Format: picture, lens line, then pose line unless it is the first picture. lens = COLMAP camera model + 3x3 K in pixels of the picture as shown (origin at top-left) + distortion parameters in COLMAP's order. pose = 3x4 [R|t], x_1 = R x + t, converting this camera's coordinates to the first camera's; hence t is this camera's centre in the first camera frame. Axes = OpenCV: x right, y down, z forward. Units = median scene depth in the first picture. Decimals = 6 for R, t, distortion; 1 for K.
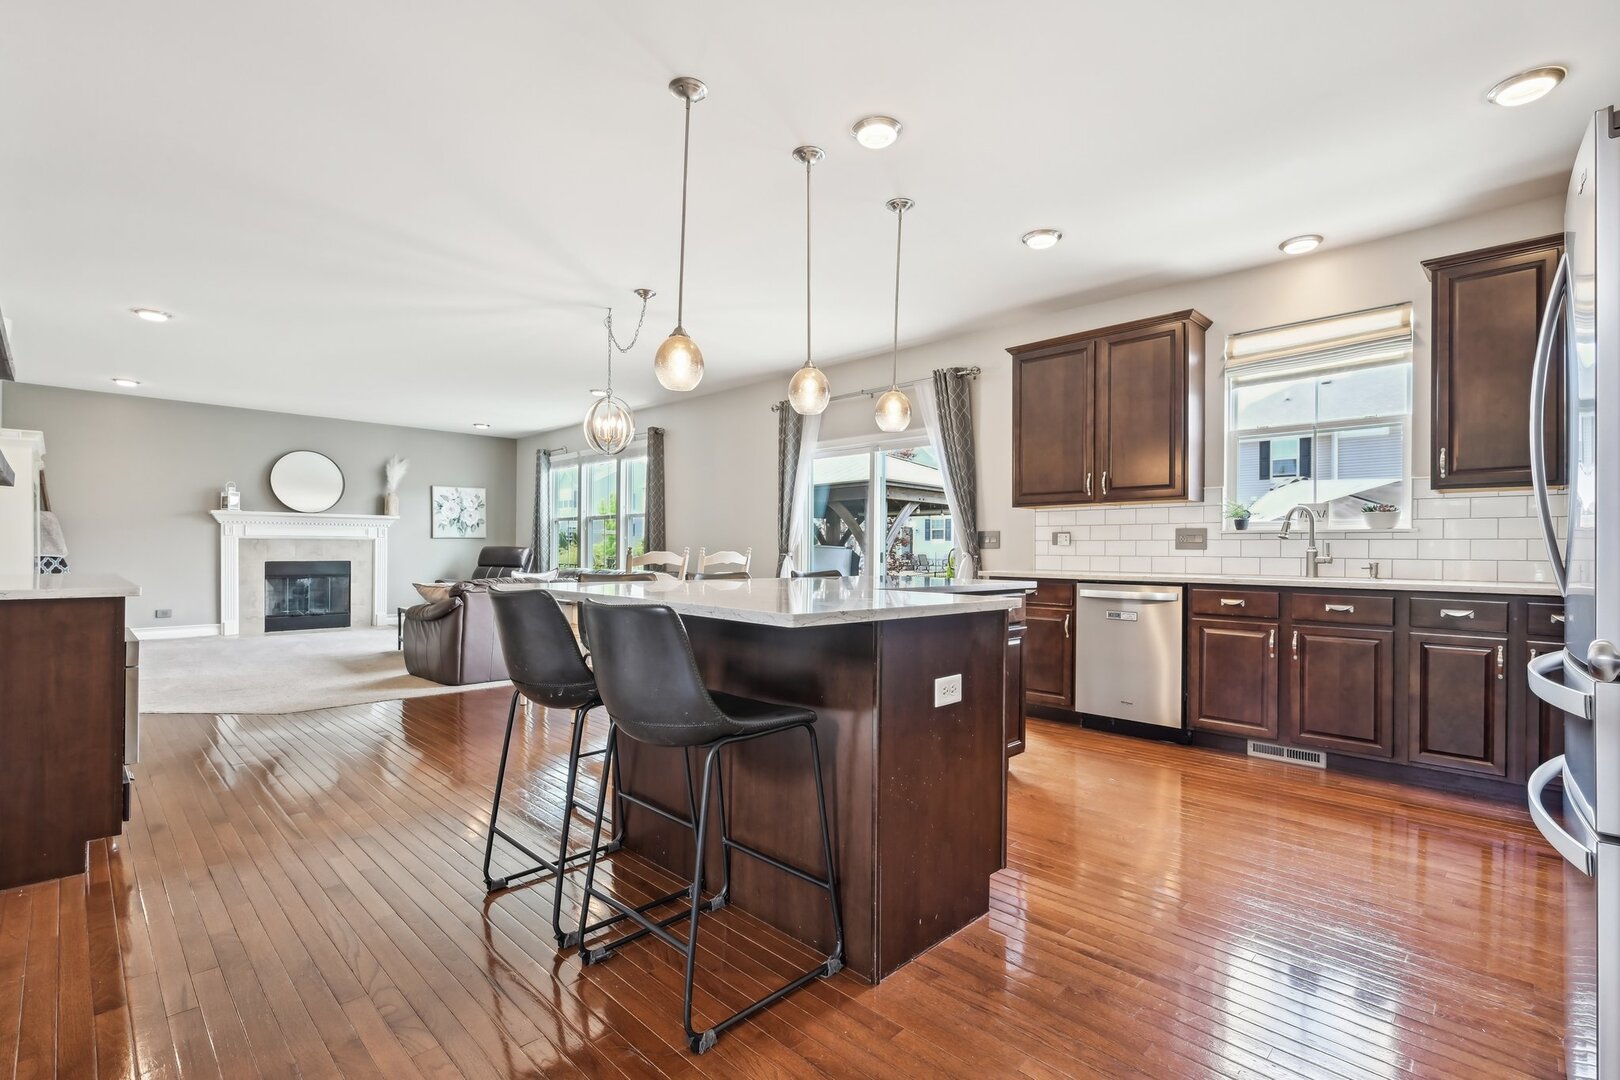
lens RADIAL K [[738.3, 0, 817.5], [0, 738.3, 546.8], [0, 0, 1]] dist [-0.001561, -0.000589]
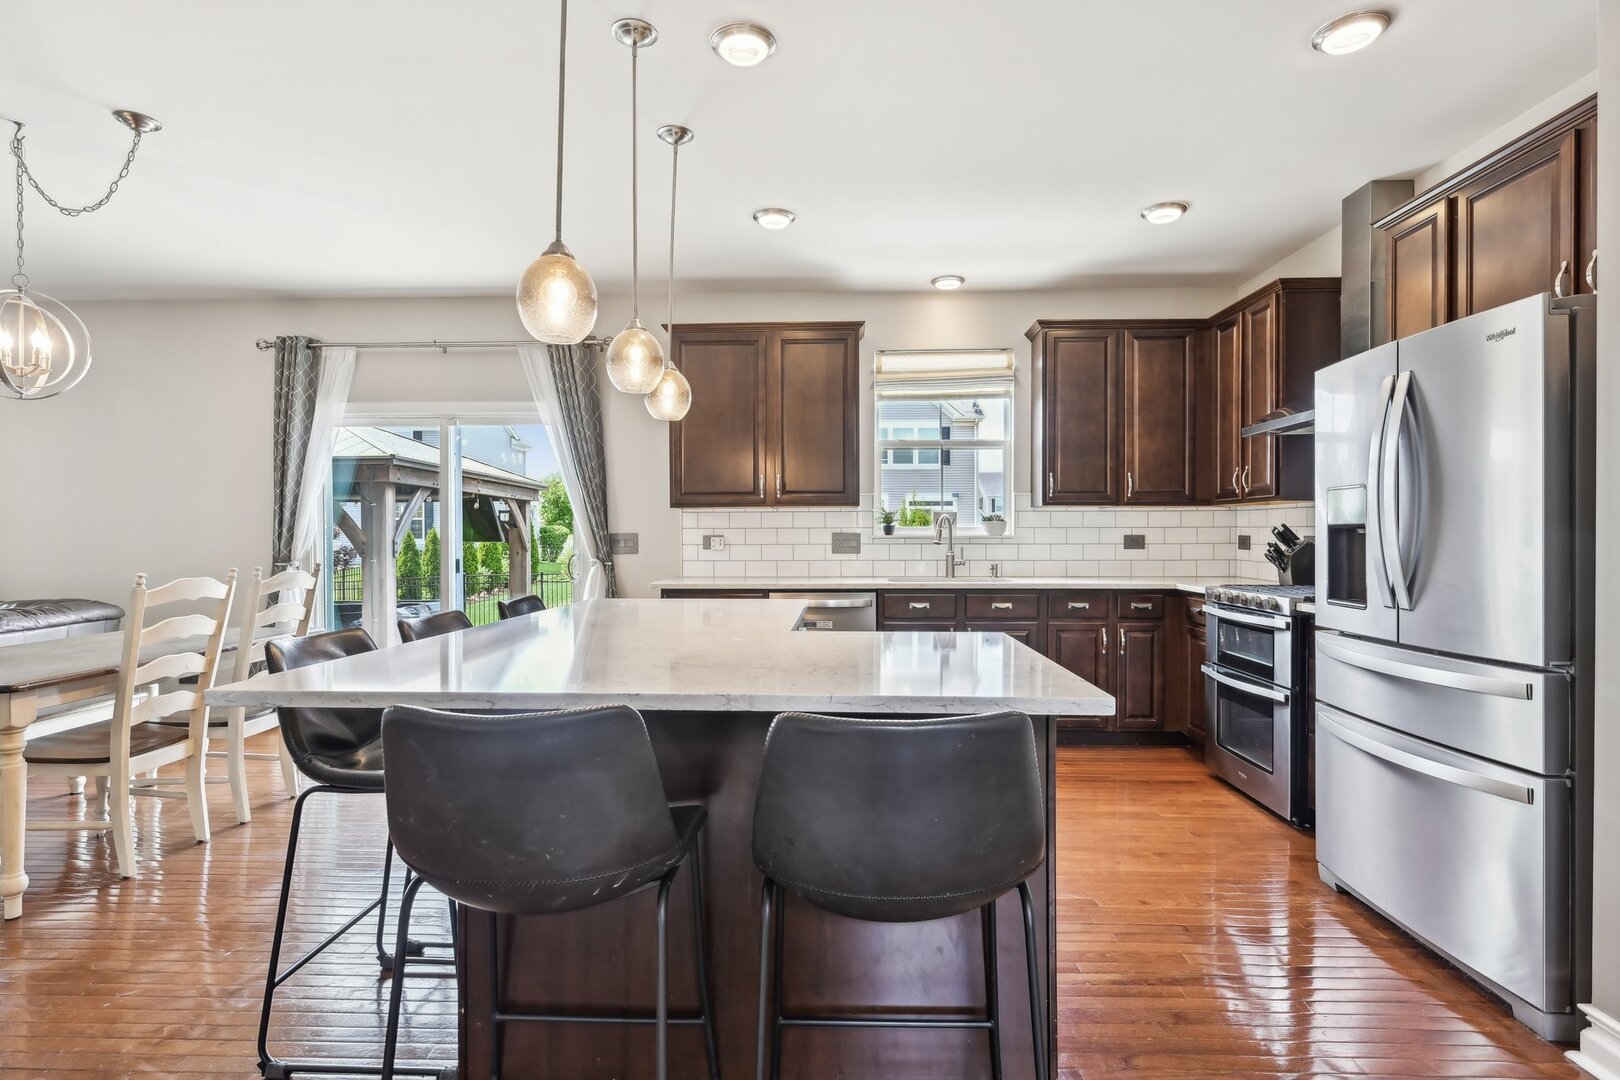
lens RADIAL K [[808.7, 0, 810.0], [0, 808.7, 540.0], [0, 0, 1]] dist [0.003141, 0.000775]
pose [[0.735269, -0.012627, 0.677658, -0.300423], [0.004601, 0.999896, 0.013640, -0.031236], [-0.677760, -0.006911, 0.735251, 0.207118]]
